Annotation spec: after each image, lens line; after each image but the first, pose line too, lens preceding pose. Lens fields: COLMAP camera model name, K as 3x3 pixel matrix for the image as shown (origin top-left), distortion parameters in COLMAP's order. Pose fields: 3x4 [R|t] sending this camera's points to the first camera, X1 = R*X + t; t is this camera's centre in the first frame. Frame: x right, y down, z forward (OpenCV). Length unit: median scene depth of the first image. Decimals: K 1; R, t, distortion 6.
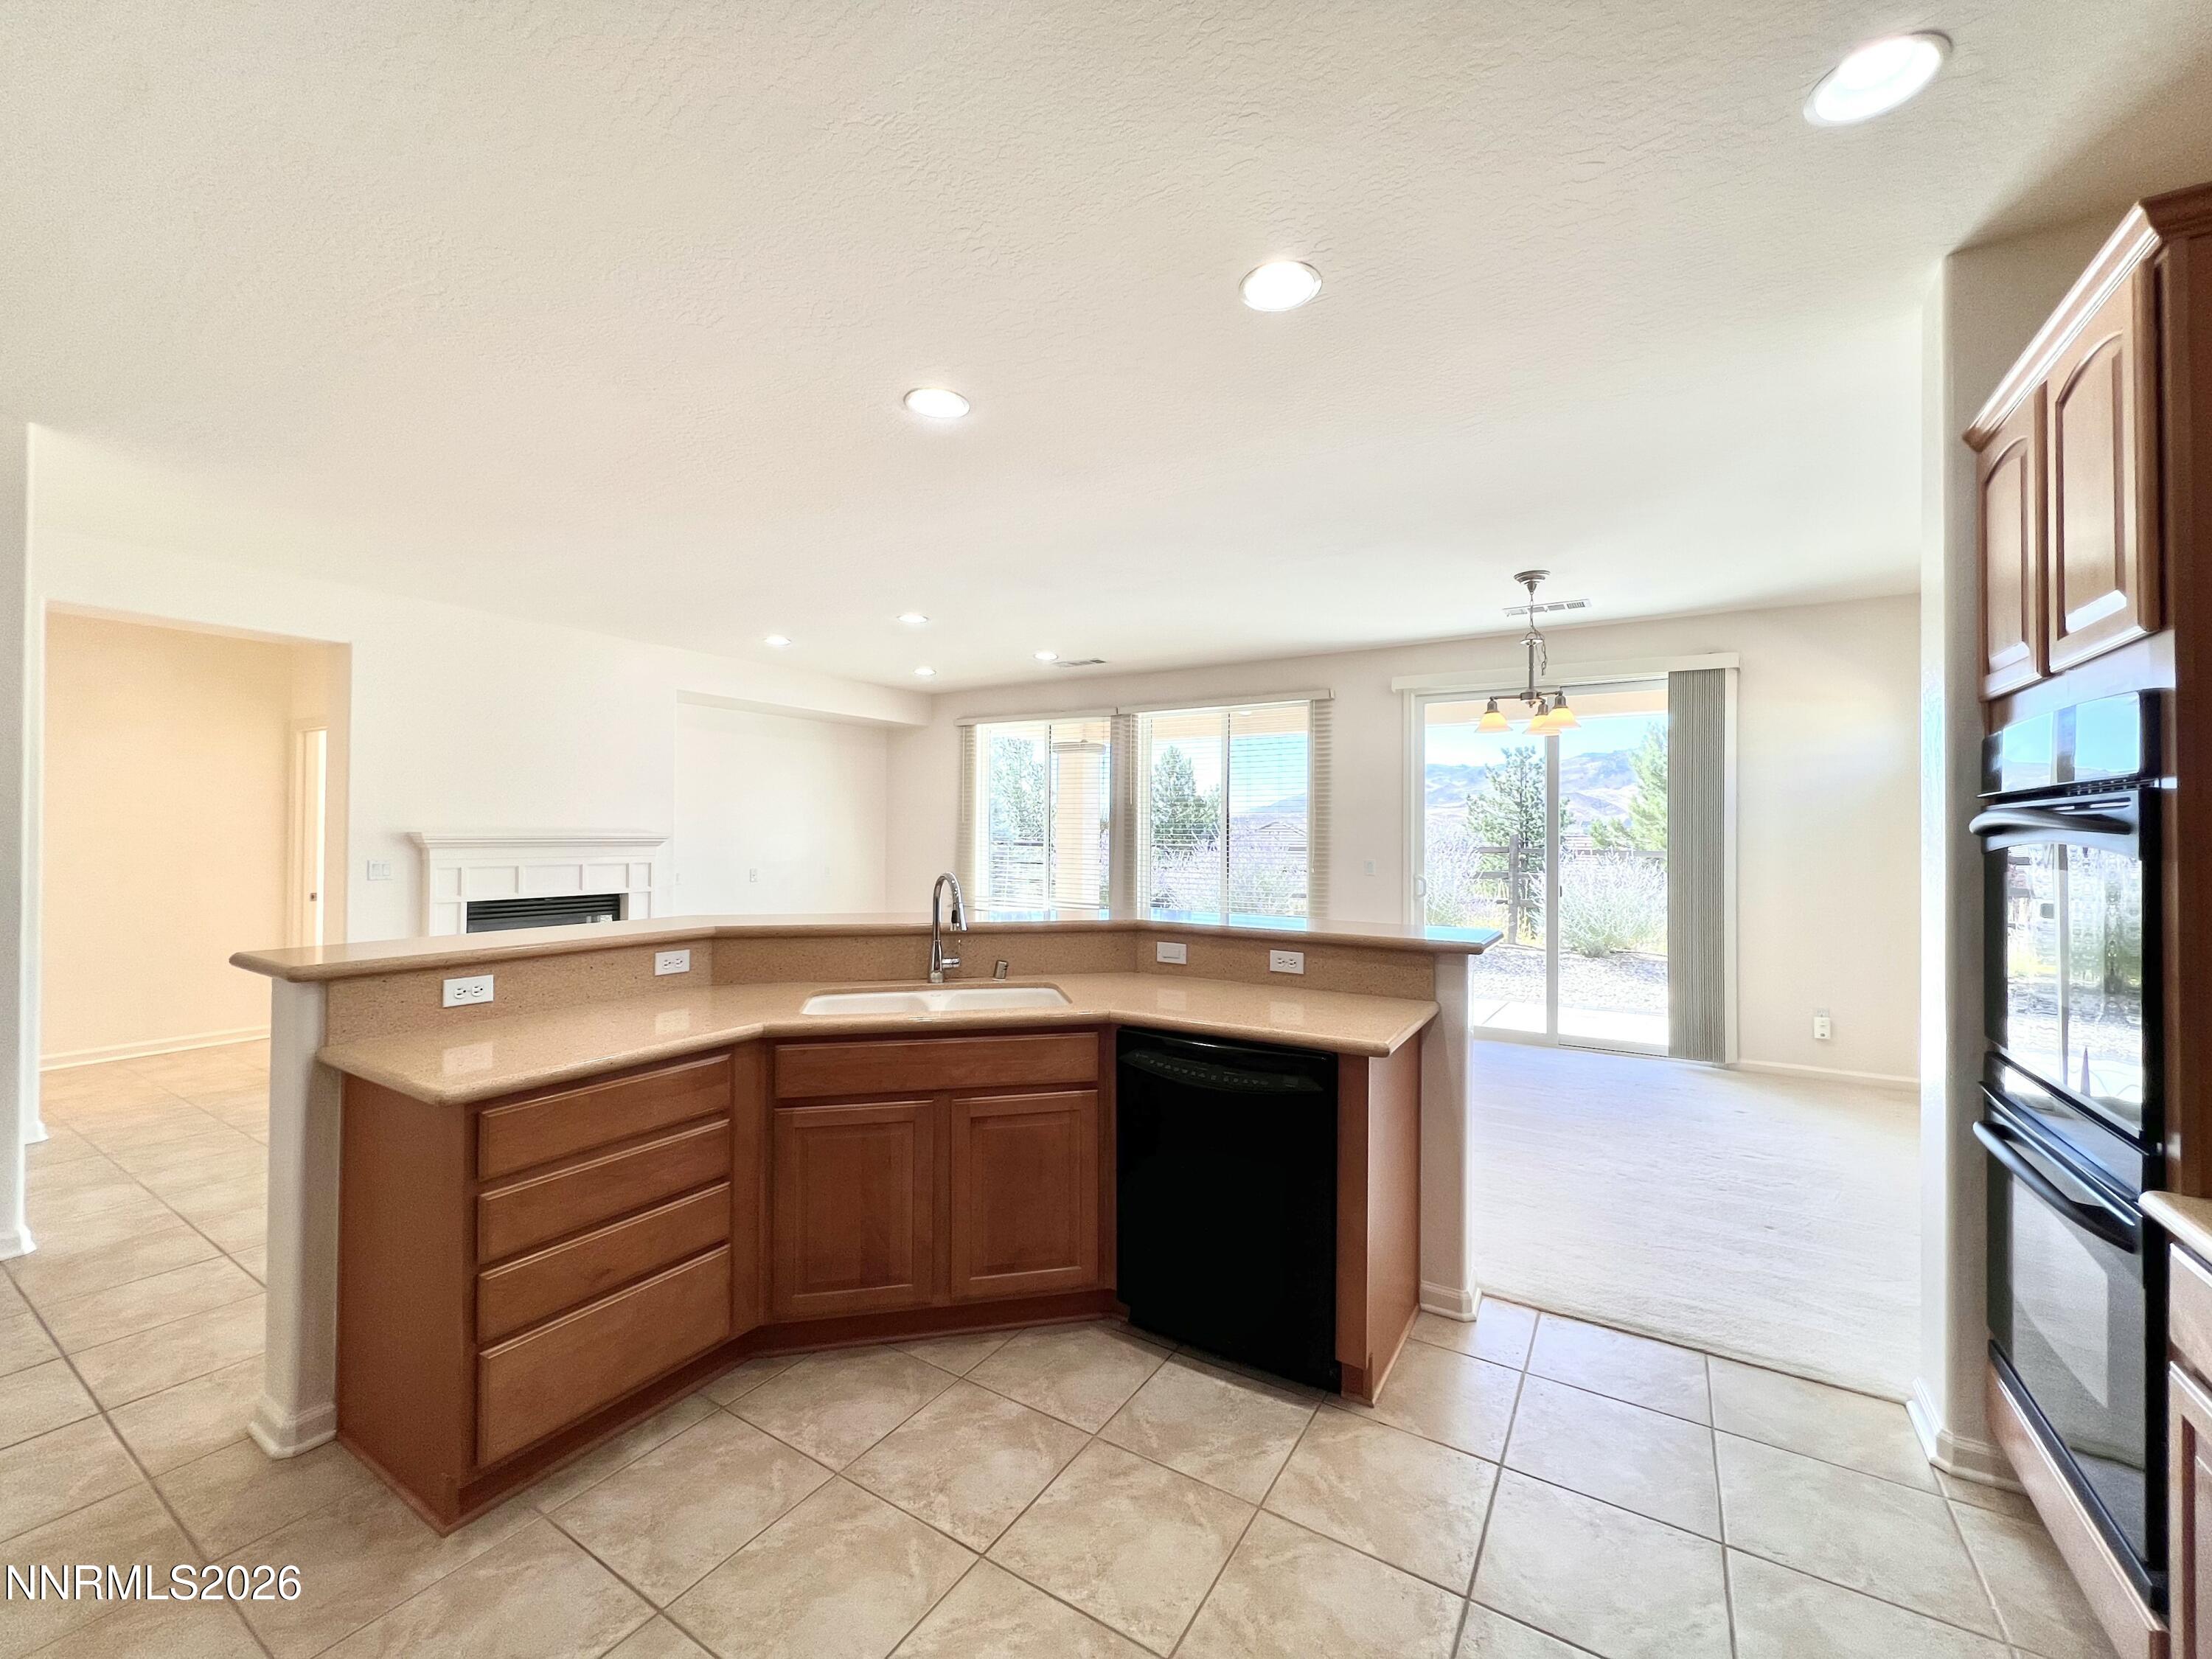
lens RADIAL K [[887.8, 0, 1106.0], [0, 887.8, 816.4], [0, 0, 1]] dist [-0.002868, 0.000674]
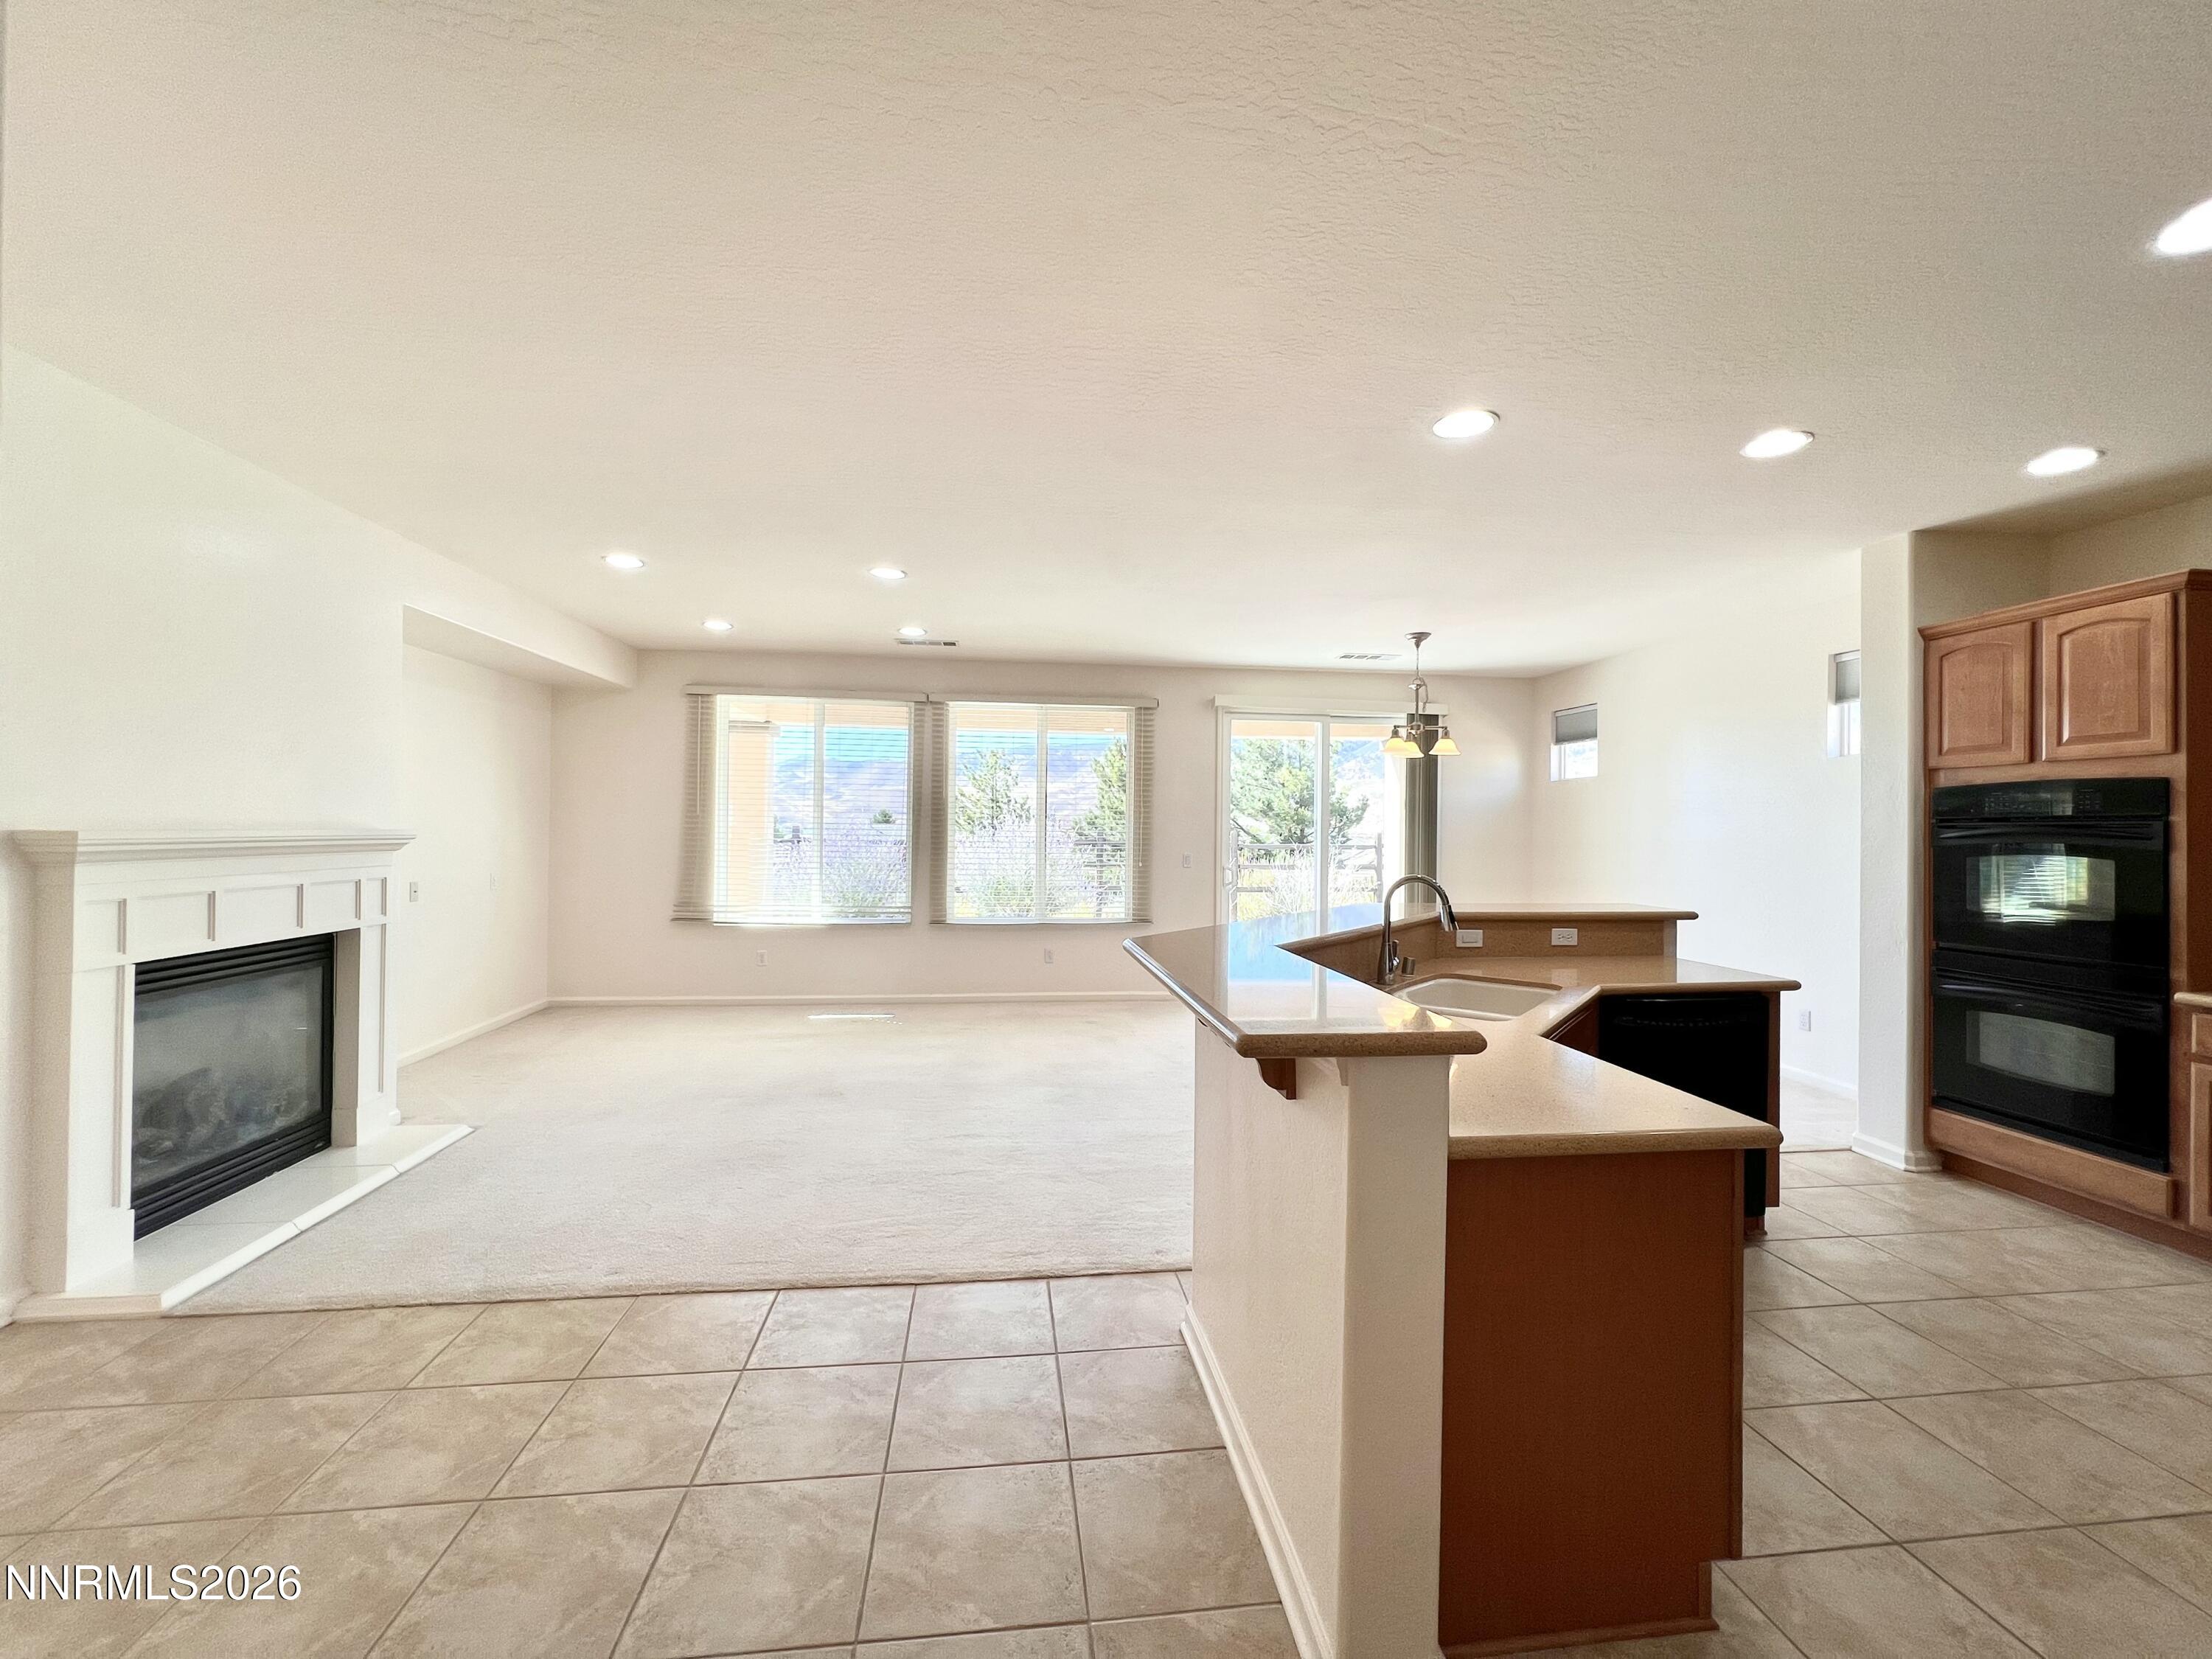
lens RADIAL K [[887.8, 0, 1099.4], [0, 887.8, 823.9], [0, 0, 1]] dist [-0.002868, 0.000674]
pose [[0.779405, 0.005136, 0.626500, -0.519034], [-0.016247, 0.999796, 0.012017, -0.001487], [-0.626310, -0.019545, 0.779329, 0.200480]]
